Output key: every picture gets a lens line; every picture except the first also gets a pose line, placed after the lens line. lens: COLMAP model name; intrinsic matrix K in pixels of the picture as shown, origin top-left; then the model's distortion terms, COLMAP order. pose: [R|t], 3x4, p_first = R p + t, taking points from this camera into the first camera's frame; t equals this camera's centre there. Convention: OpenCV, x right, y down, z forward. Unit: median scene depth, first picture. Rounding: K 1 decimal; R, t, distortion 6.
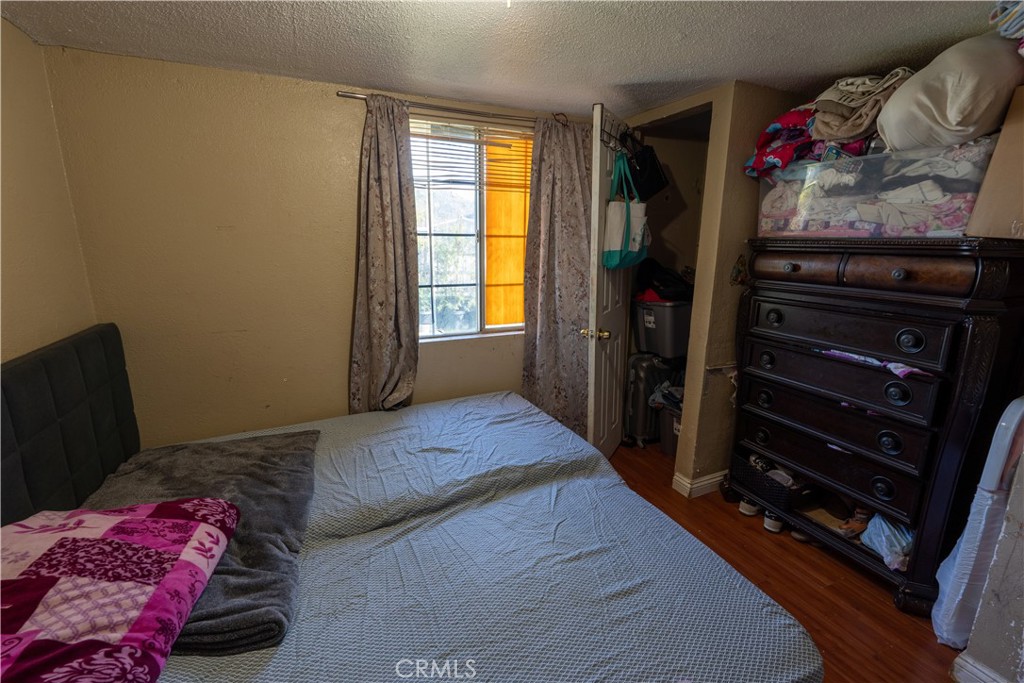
lens RADIAL K [[447.5, 0, 512.9], [0, 447.5, 343.1], [0, 0, 1]] dist [-0.003194, -0.000133]
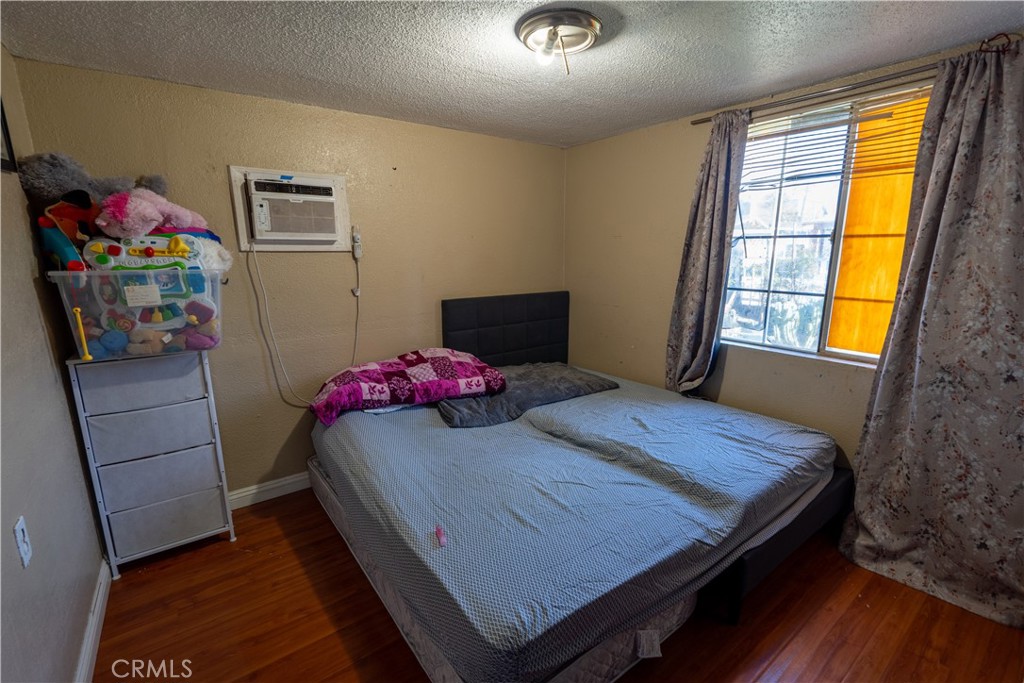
lens RADIAL K [[447.5, 0, 514.5], [0, 447.5, 345.2], [0, 0, 1]] dist [-0.003194, -0.000133]
pose [[0.215744, 0.195812, -0.956615, 0.668477], [-0.216471, 0.964900, 0.148688, -0.045091], [0.952153, 0.175001, 0.250559, 0.292404]]
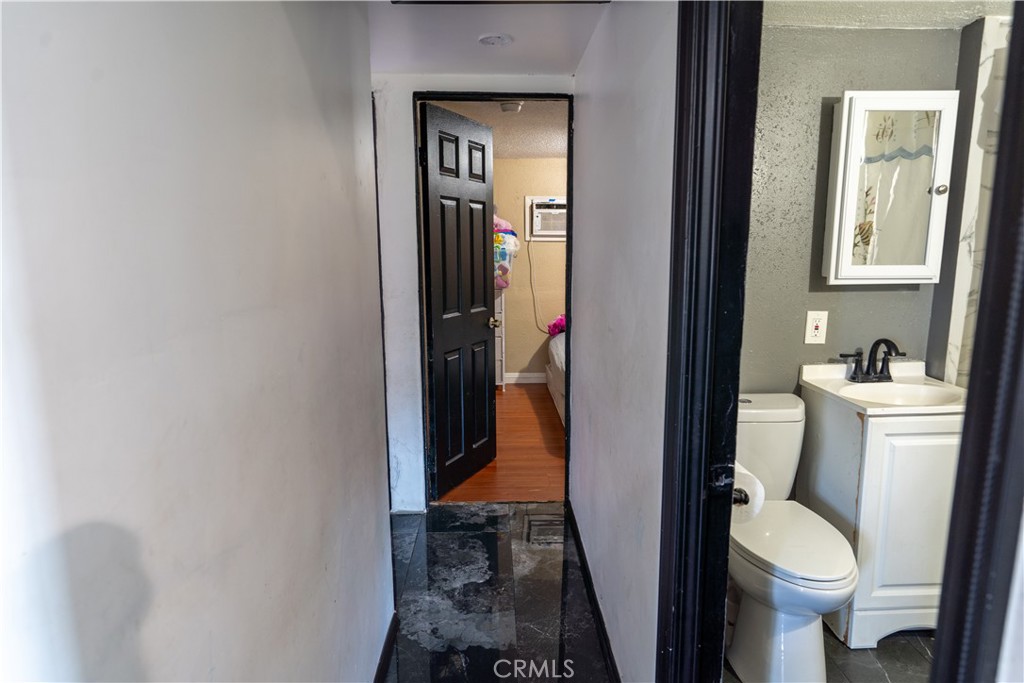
lens RADIAL K [[613.4, 0, 513.1], [0, 613.4, 341.2], [0, 0, 1]] dist [0.004357, 0.000102]
pose [[-0.378828, 0.151879, -0.912920, 1.479084], [-0.210611, 0.946411, 0.244846, -0.134501], [0.901184, 0.285025, -0.326539, 0.631662]]
